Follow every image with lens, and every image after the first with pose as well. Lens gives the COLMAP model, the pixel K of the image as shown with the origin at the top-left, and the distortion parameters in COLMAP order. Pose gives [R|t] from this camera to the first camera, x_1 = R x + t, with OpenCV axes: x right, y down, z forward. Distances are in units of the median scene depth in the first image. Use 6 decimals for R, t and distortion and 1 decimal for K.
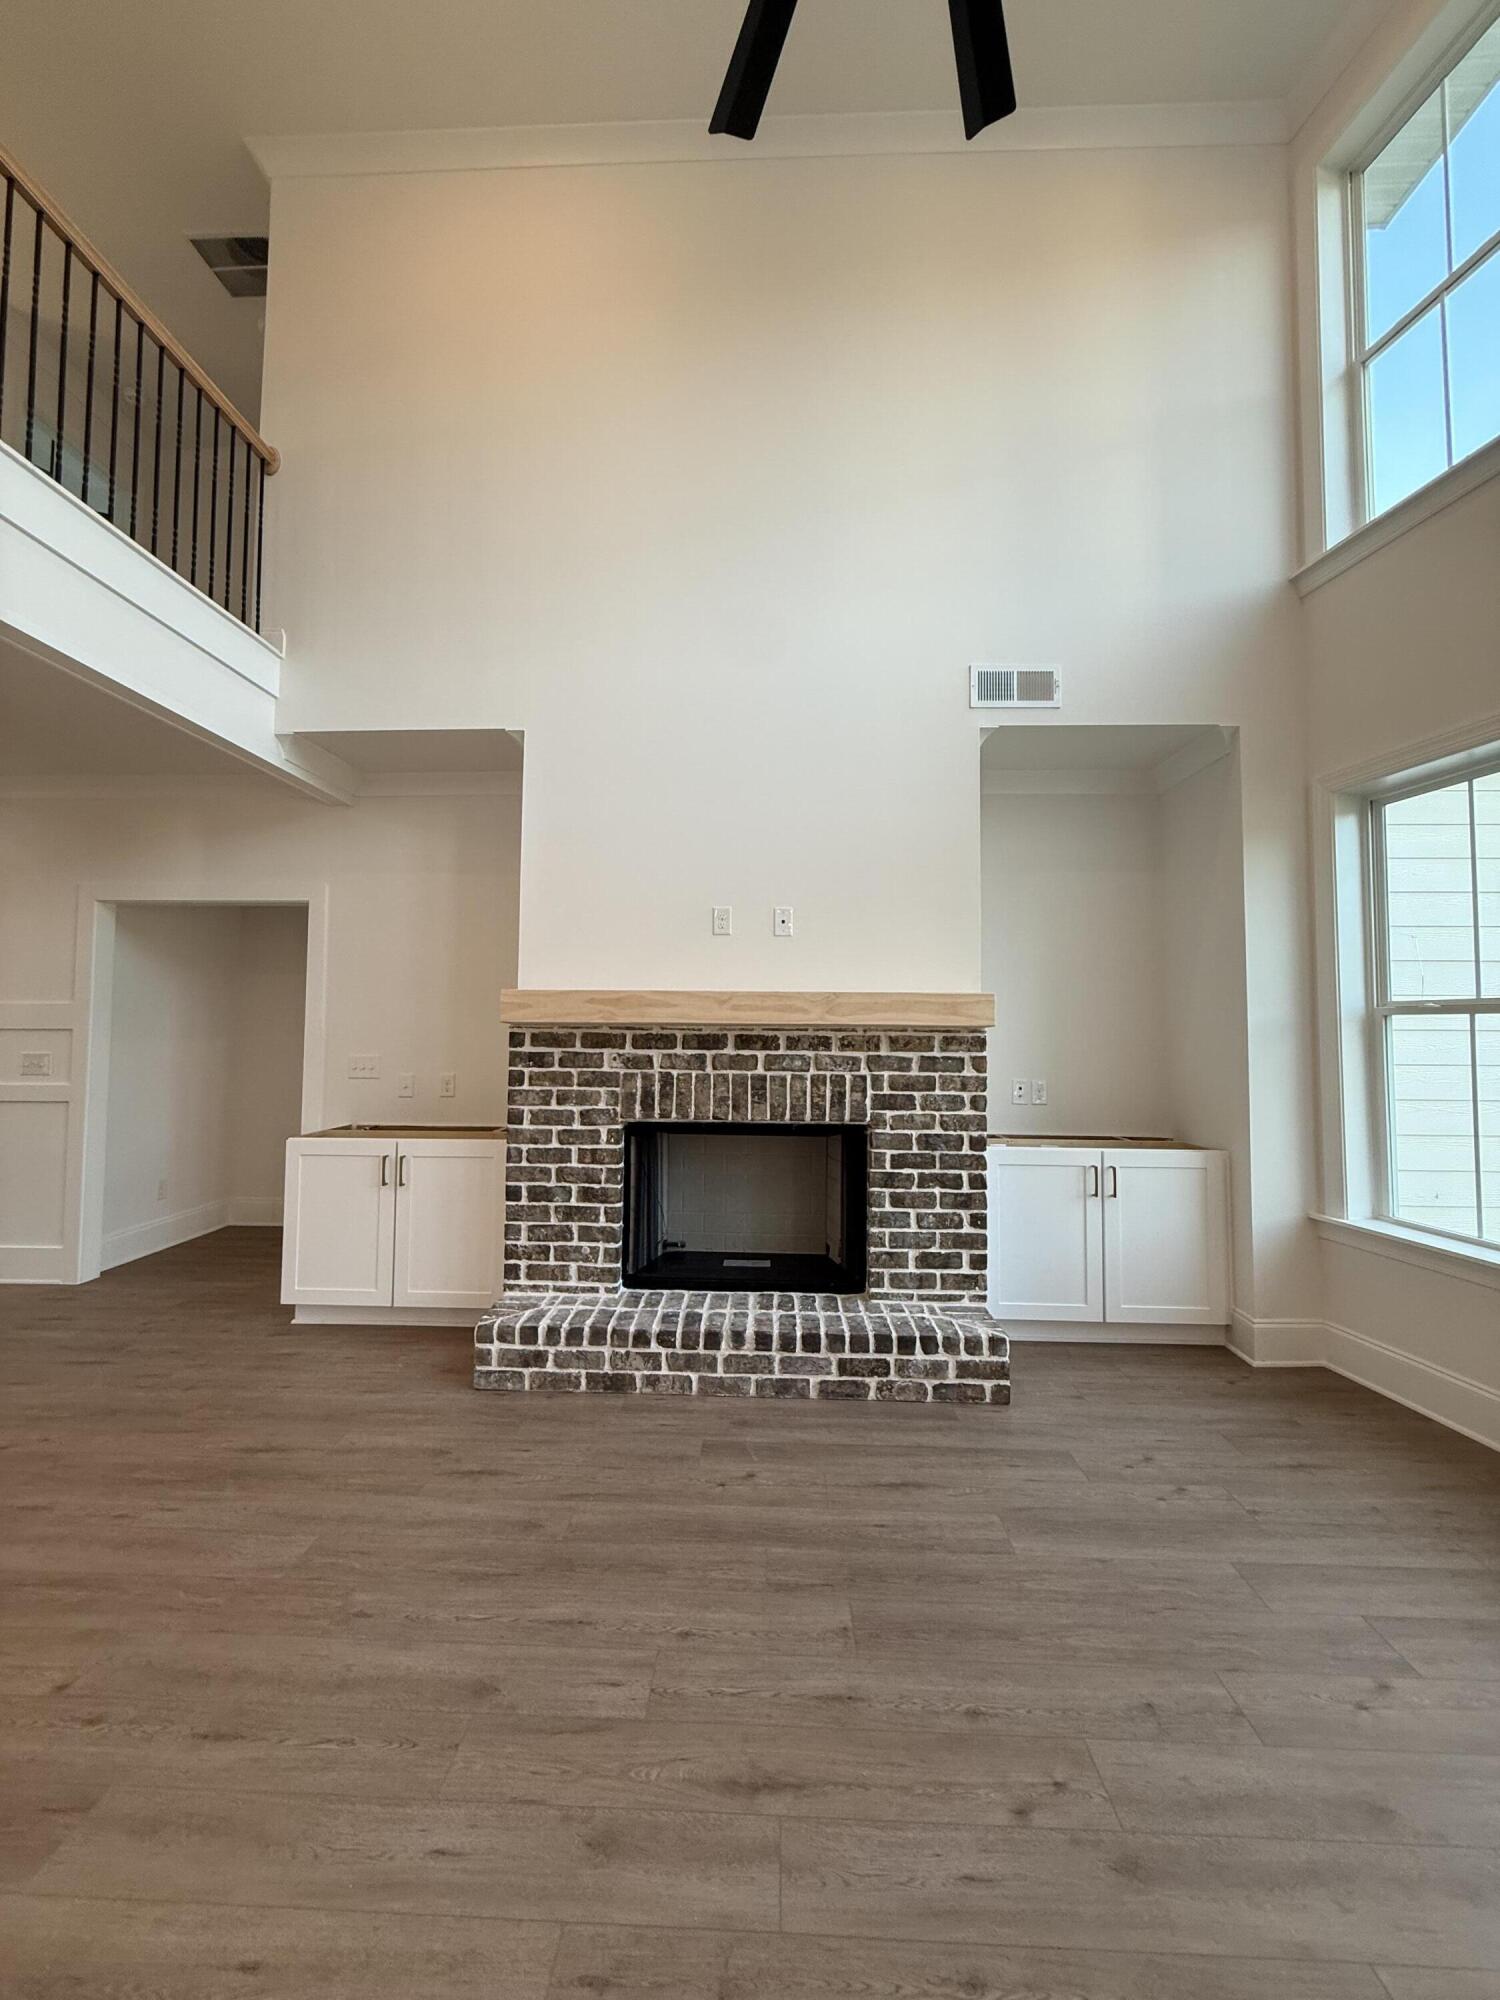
lens RADIAL K [[788.9, 0, 750.0], [0, 788.9, 1000.0], [0, 0, 1]] dist [0.004603, -0.000207]
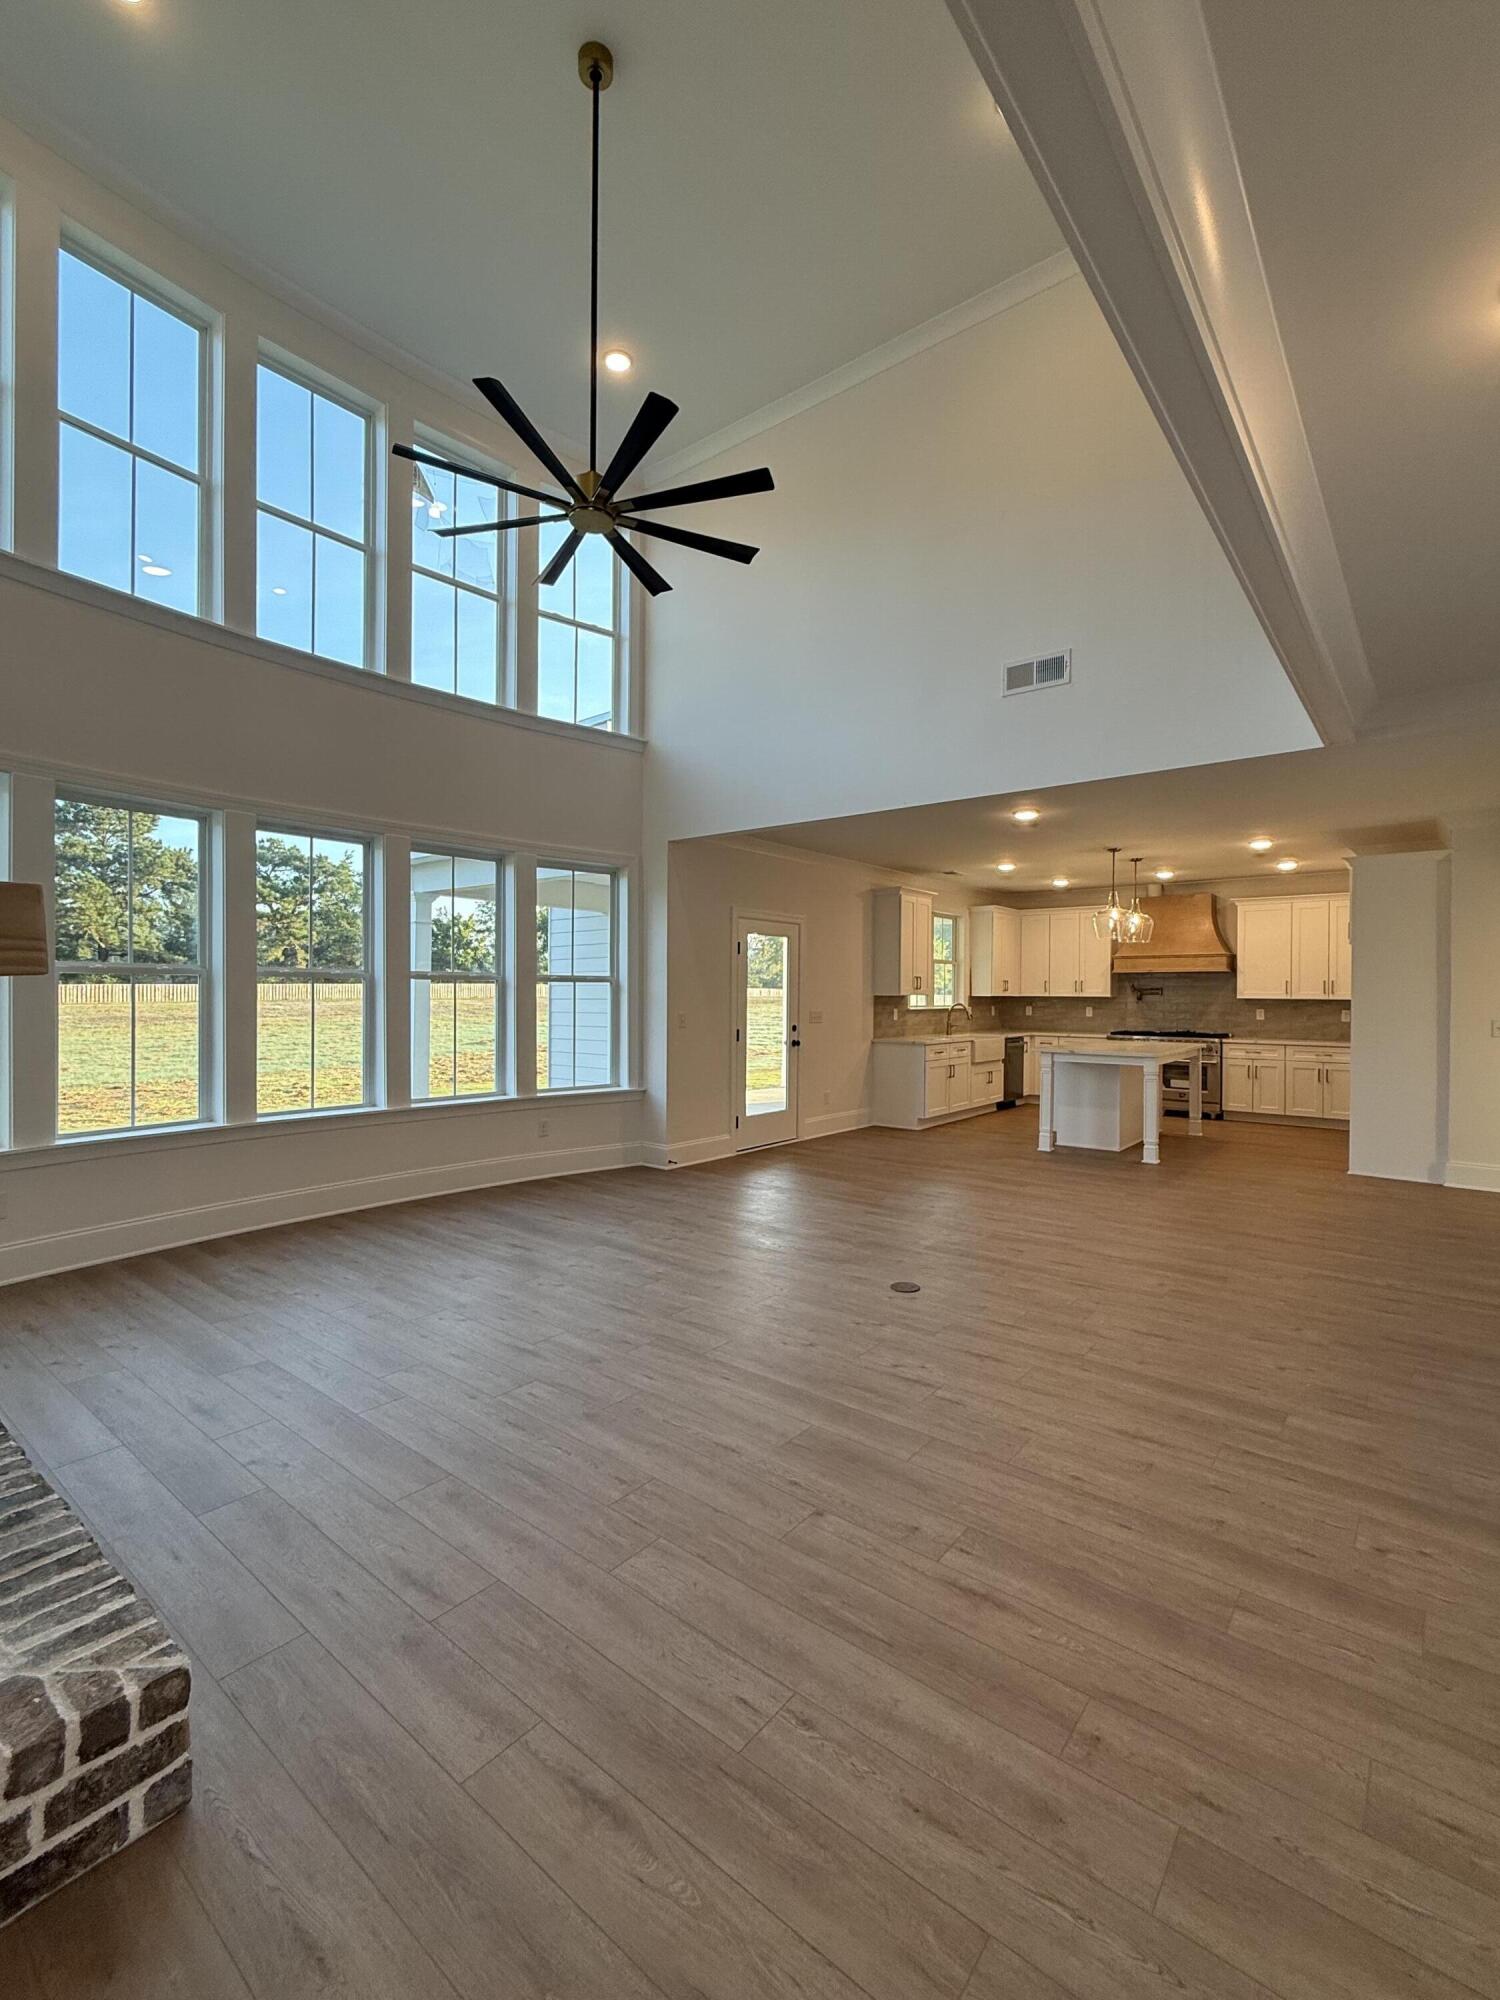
lens RADIAL K [[870.6, 0, 750.0], [0, 870.6, 1000.0], [0, 0, 1]] dist [0.000497, 0.000071]
pose [[-0.800152, -0.017167, 0.599552, -0.849255], [-0.040142, 0.998882, -0.024972, 0.044213], [-0.598453, -0.044048, -0.799946, 1.176125]]
